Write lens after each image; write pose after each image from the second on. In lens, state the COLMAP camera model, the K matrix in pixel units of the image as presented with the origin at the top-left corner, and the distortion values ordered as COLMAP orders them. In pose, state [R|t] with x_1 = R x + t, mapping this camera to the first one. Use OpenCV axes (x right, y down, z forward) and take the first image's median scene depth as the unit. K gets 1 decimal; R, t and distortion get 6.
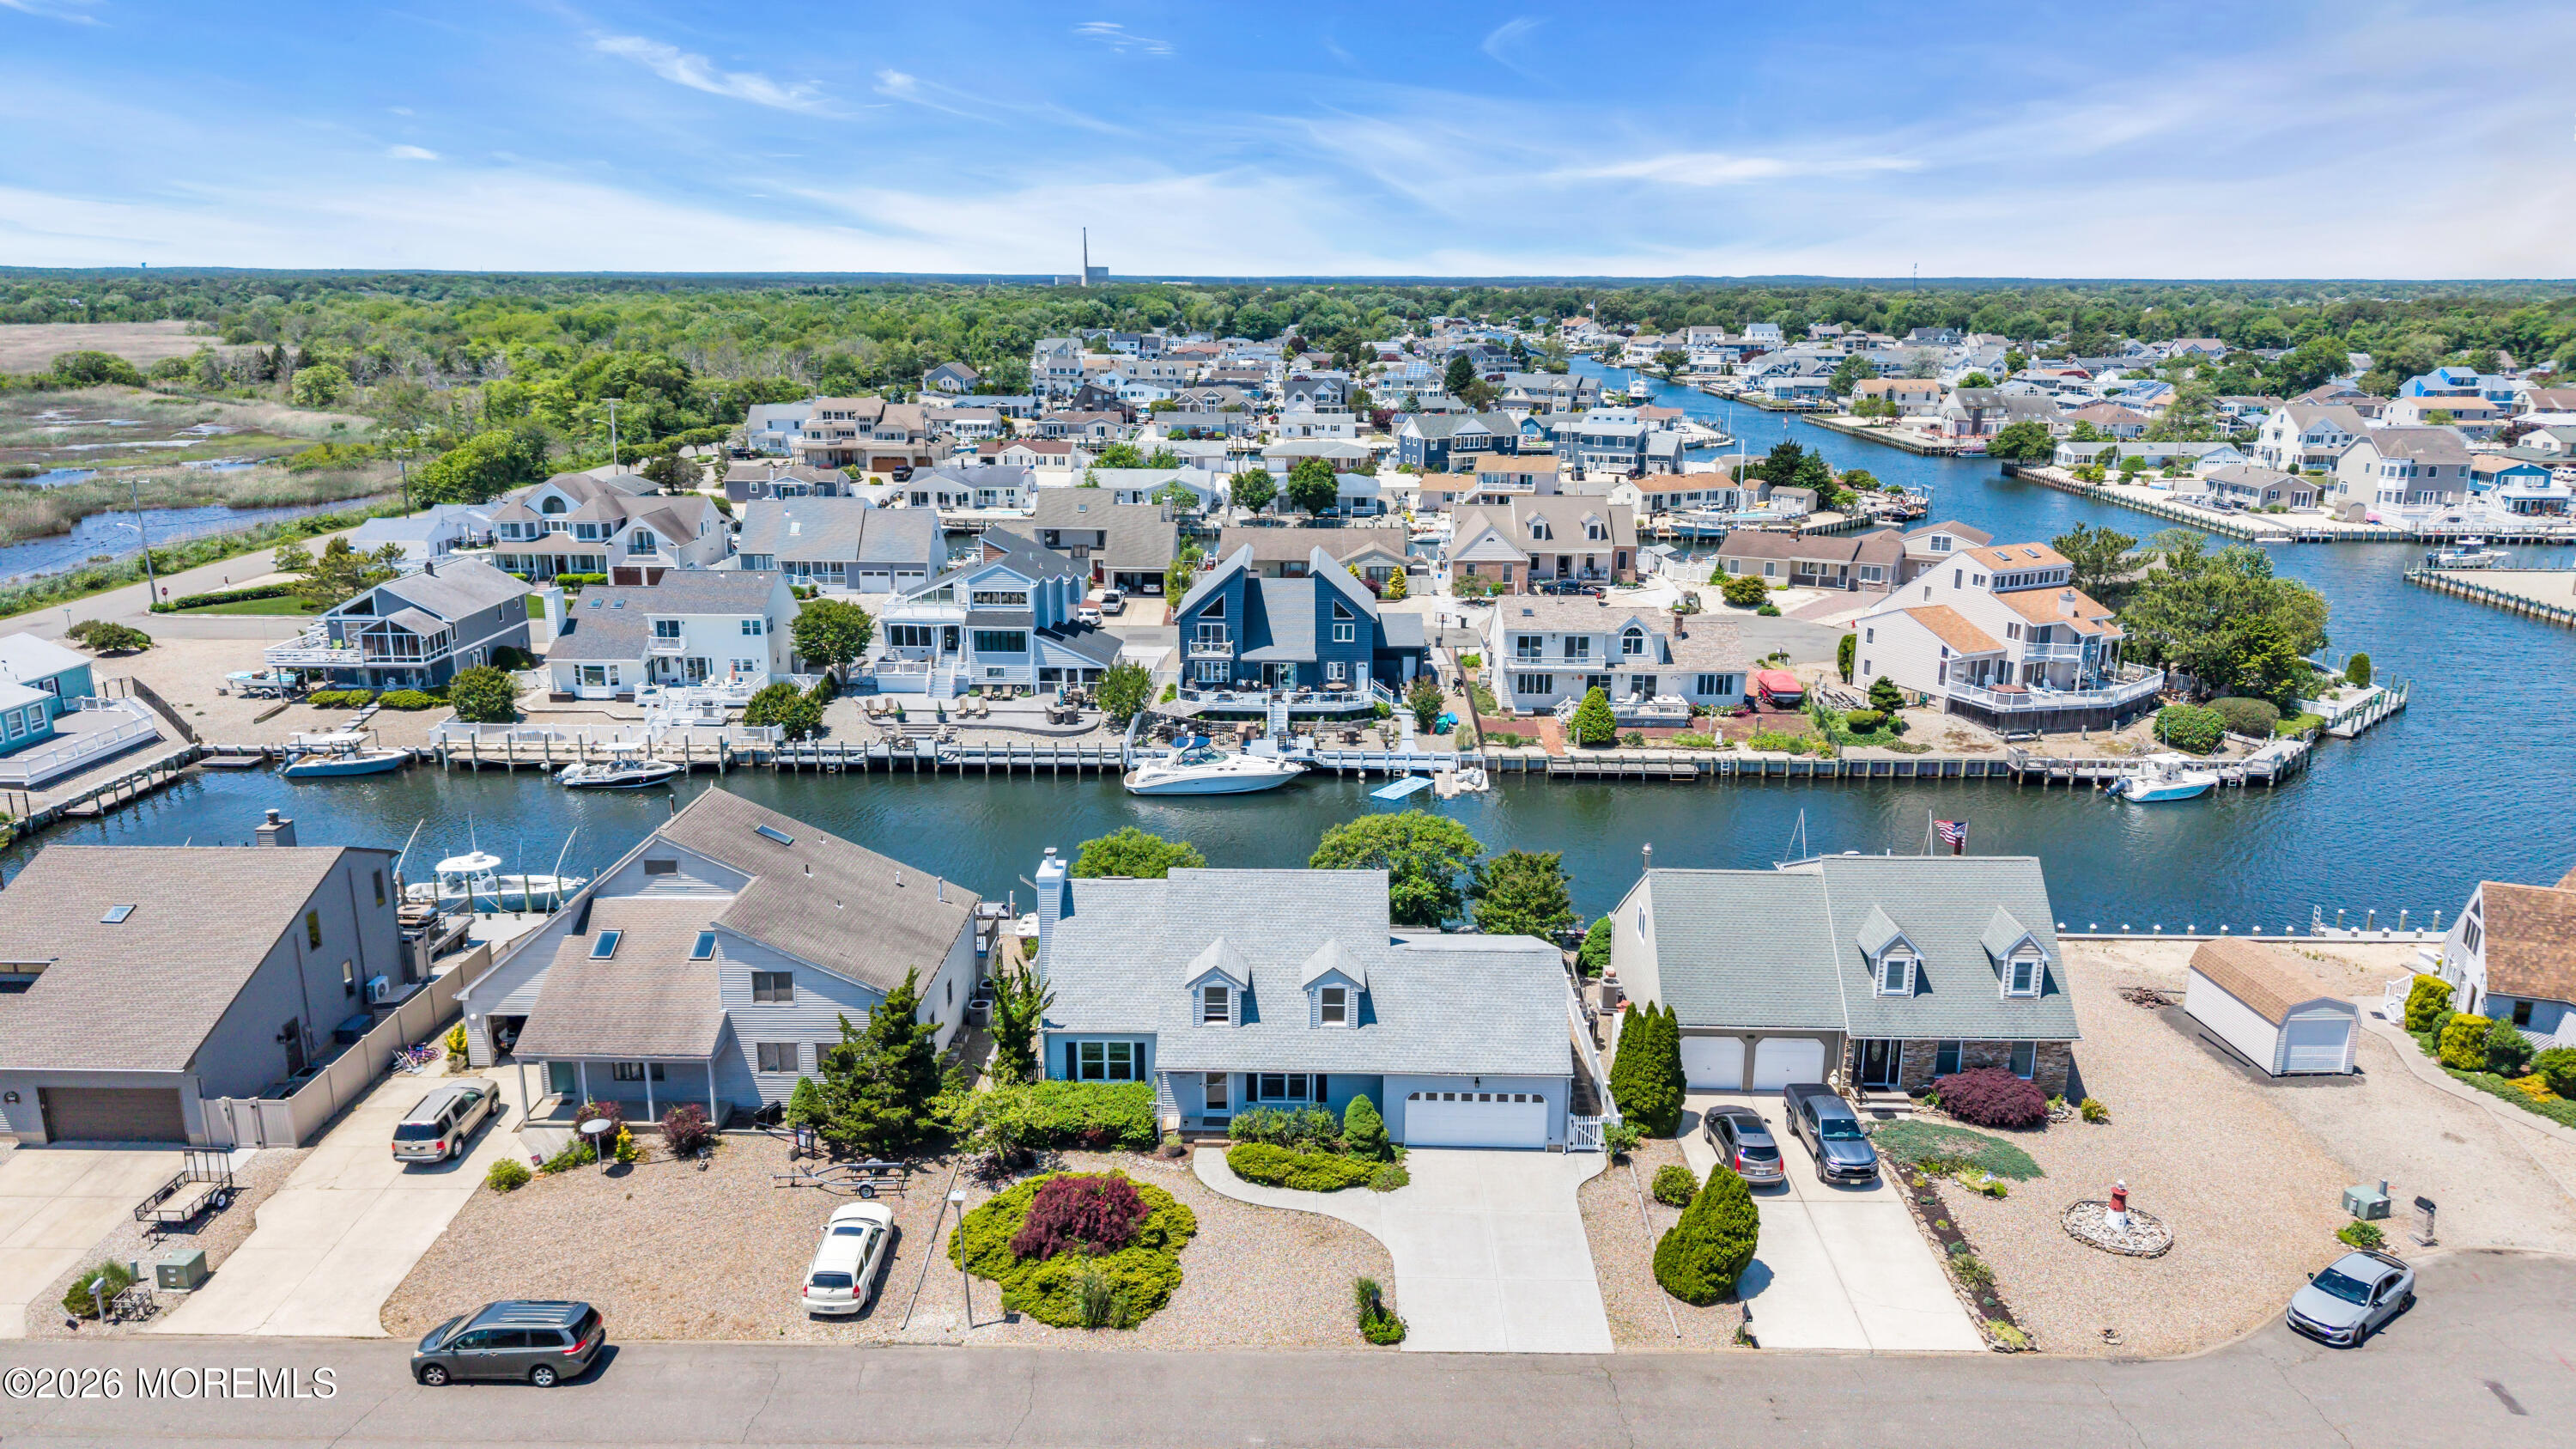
lens RADIAL K [[1712.9, 0, 1290.5], [0, 1712.9, 746.4], [0, 0, 1]] dist [0.057256, -0.068146]
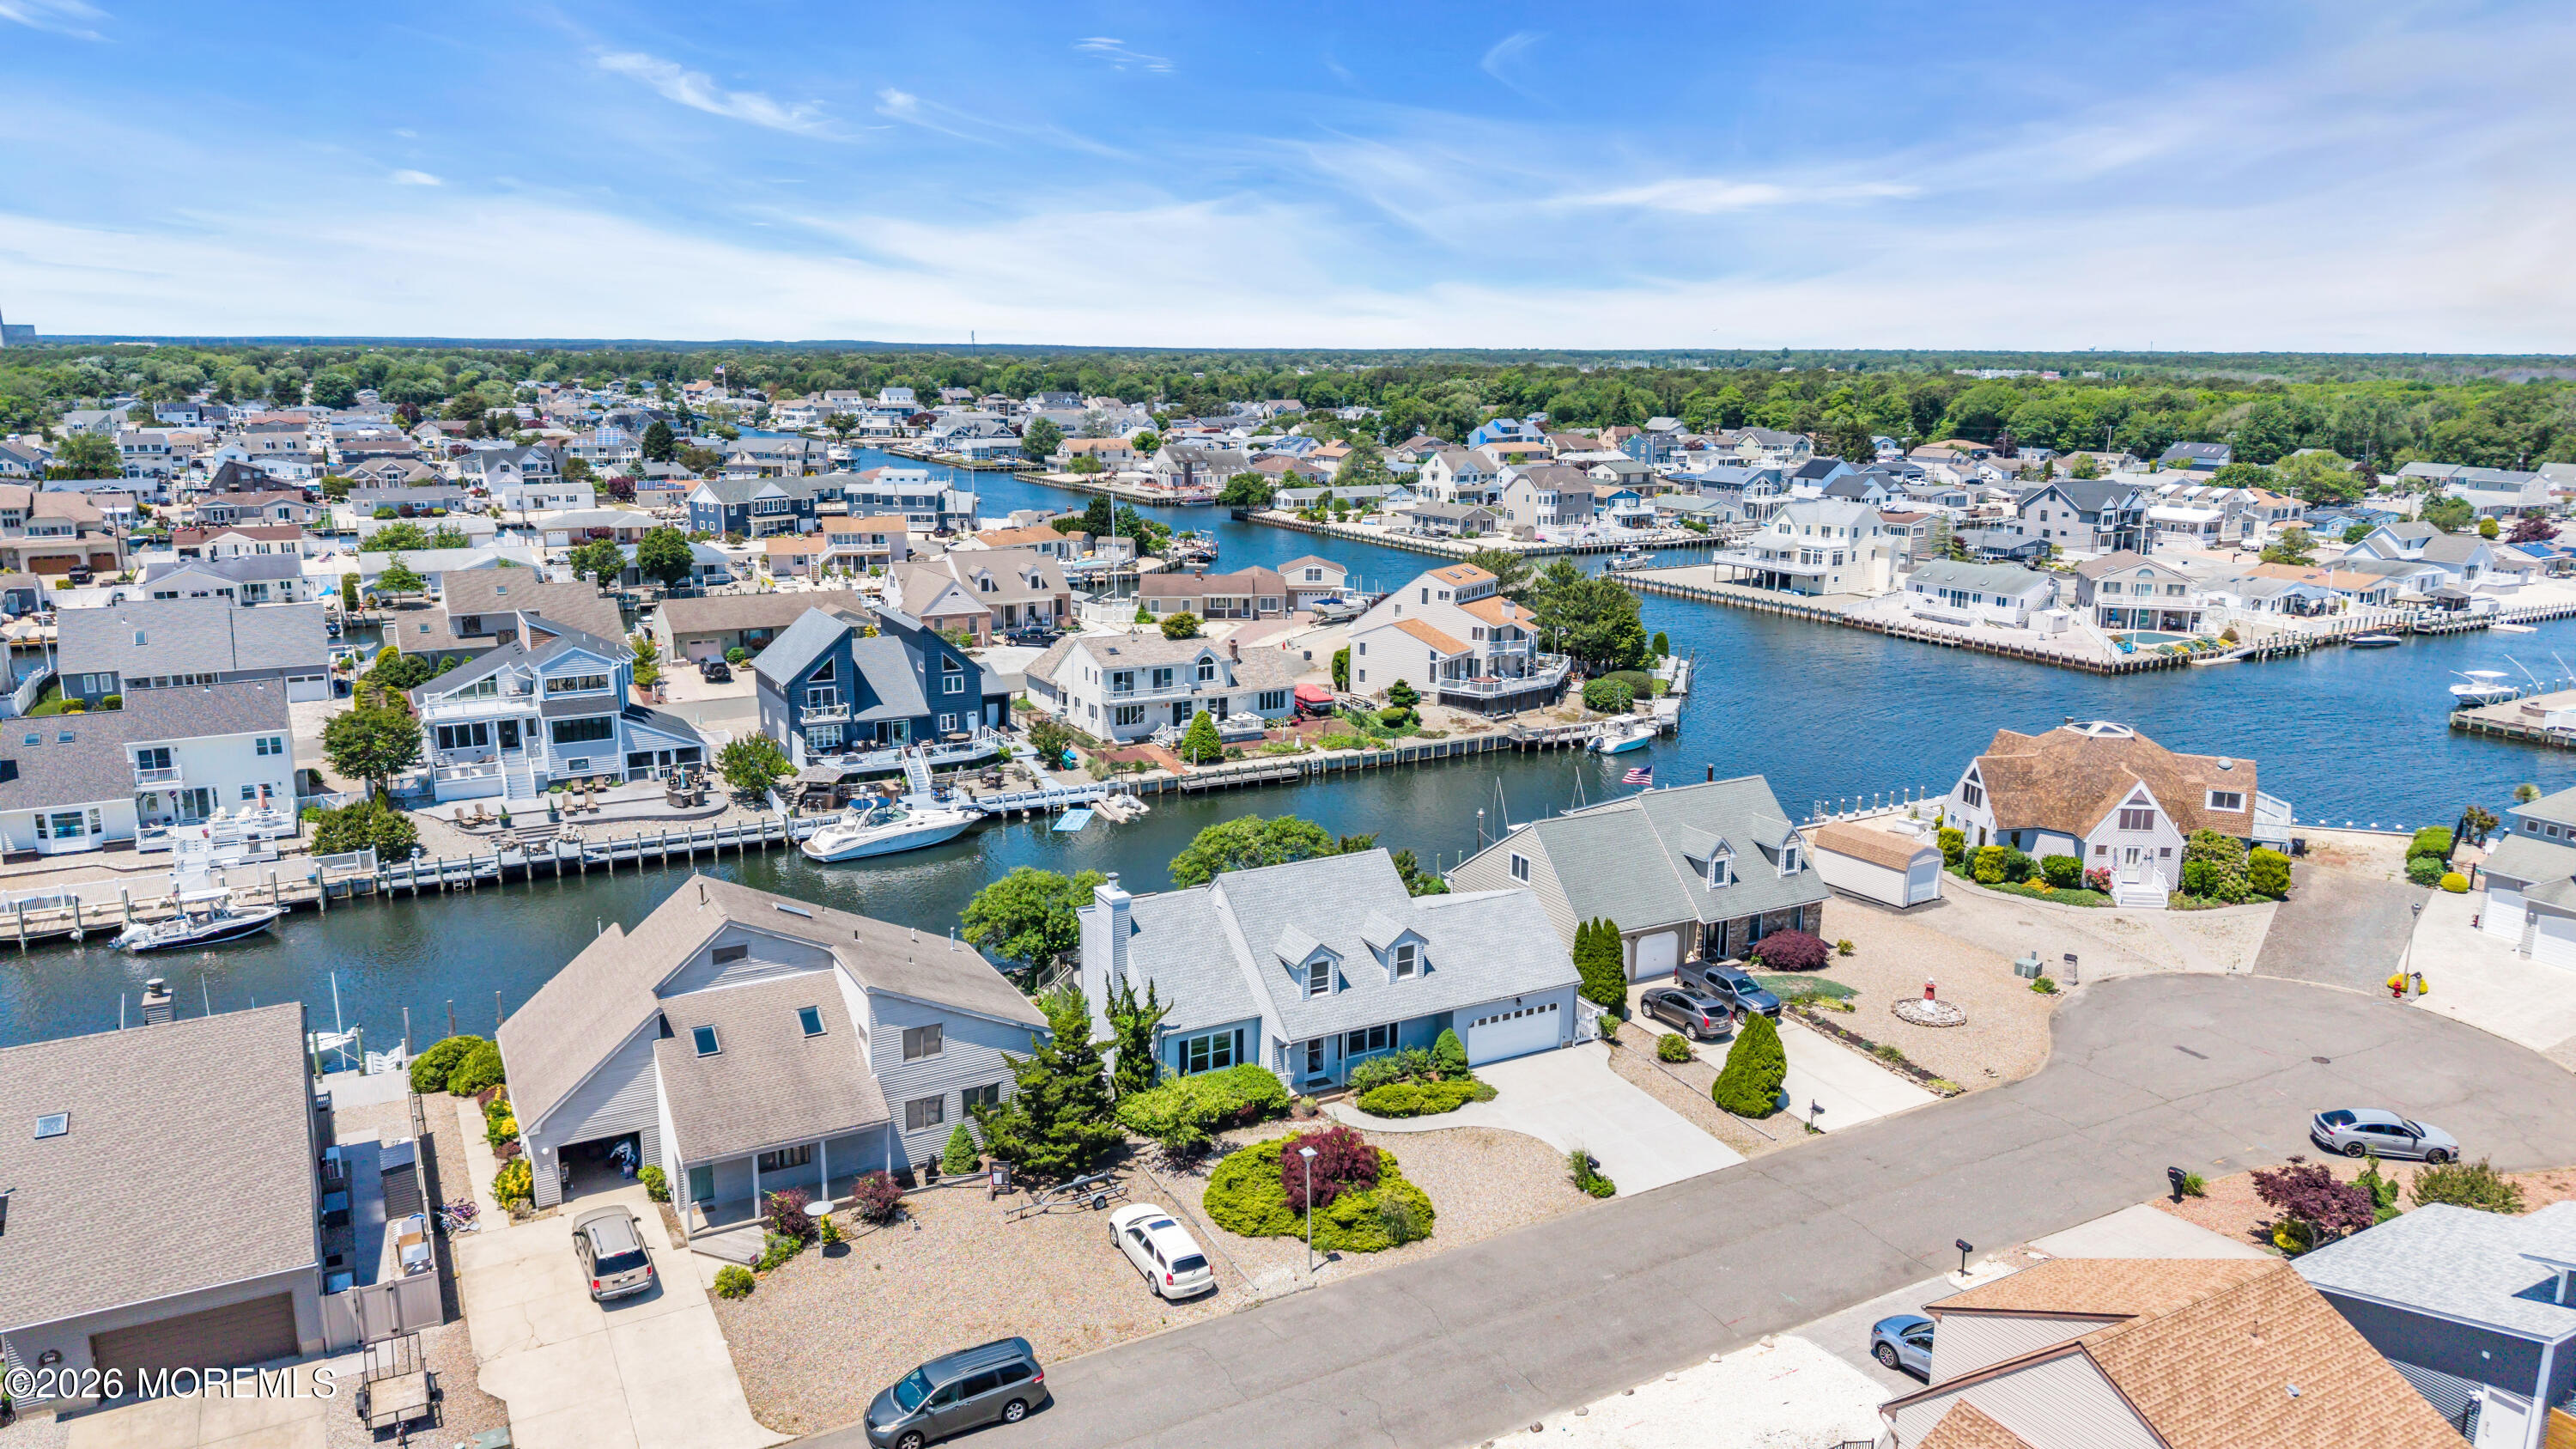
lens RADIAL K [[1712.9, 0, 1290.5], [0, 1712.9, 746.4], [0, 0, 1]] dist [0.057256, -0.068146]
pose [[0.866101, -0.111325, 0.487314, -0.309007], [0.128469, 0.991712, -0.001774, -0.001742], [-0.483078, 0.064141, 0.873225, 0.000017]]
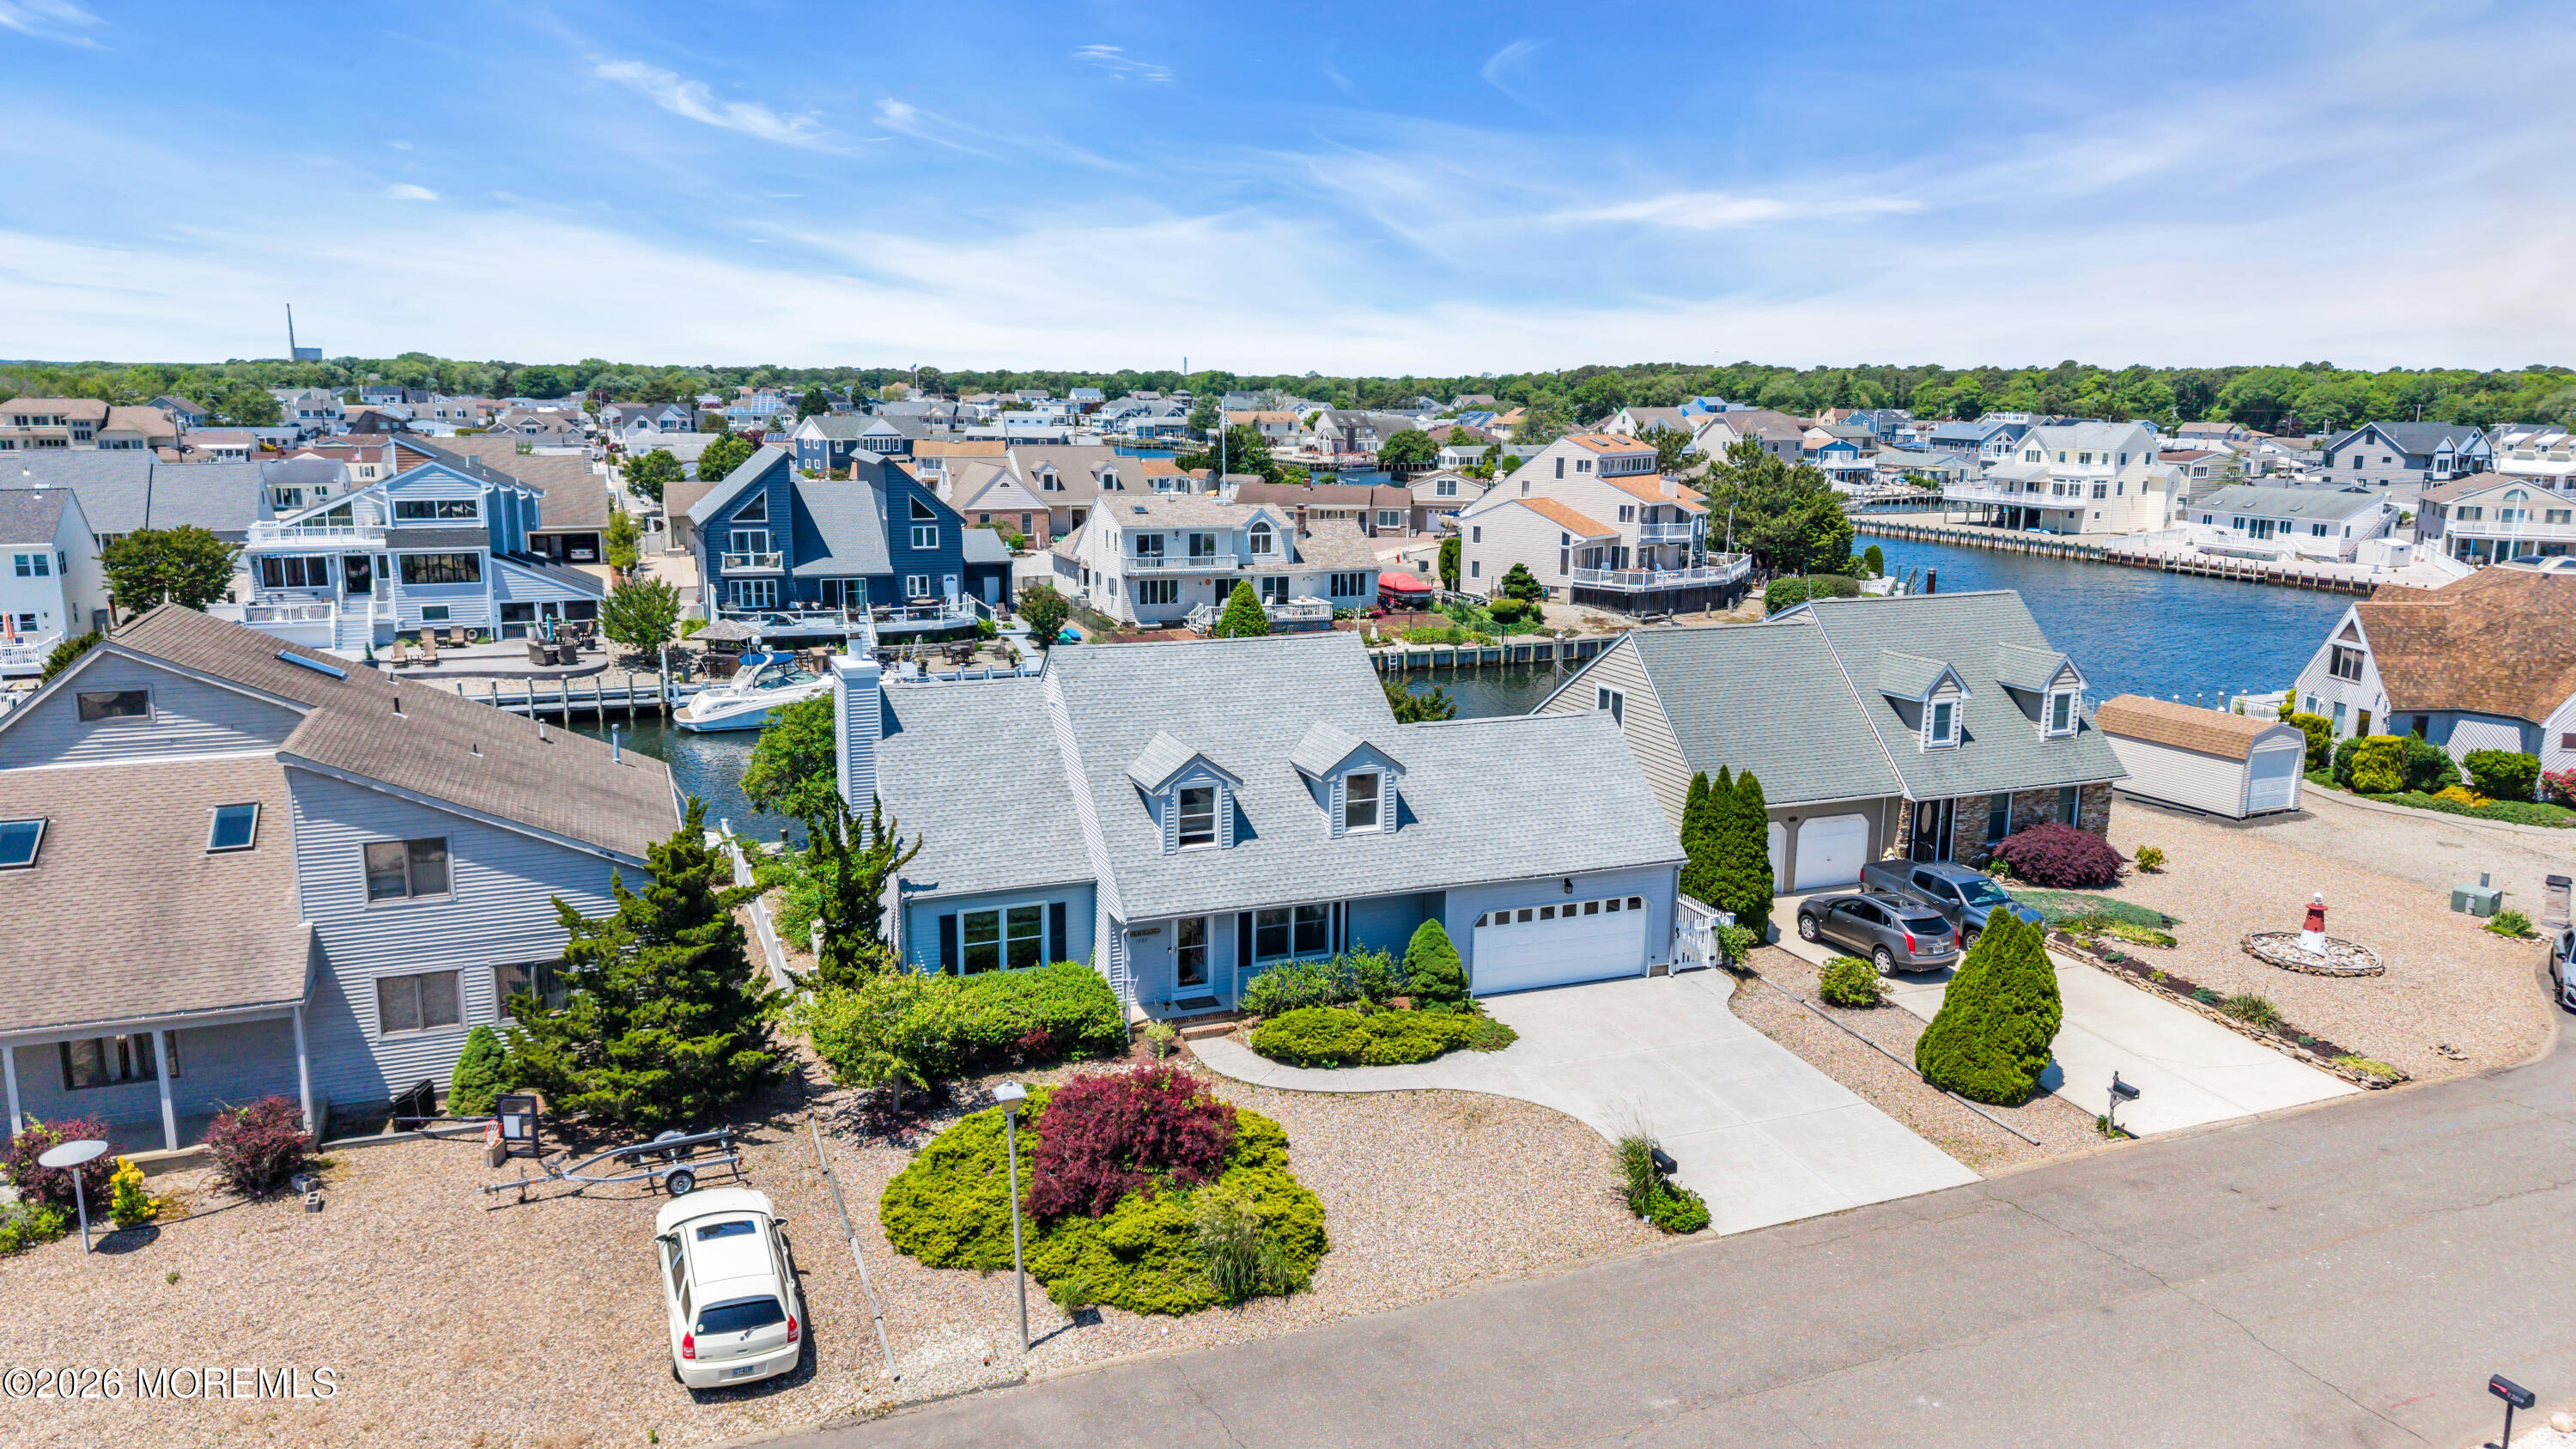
lens RADIAL K [[1712.9, 0, 1290.5], [0, 1712.9, 746.4], [0, 0, 1]] dist [0.057256, -0.068146]
pose [[0.920300, -0.076799, 0.383602, -0.131445], [0.097278, 0.994668, -0.034242, 0.077368], [-0.378926, 0.068829, 0.922864, 0.201289]]
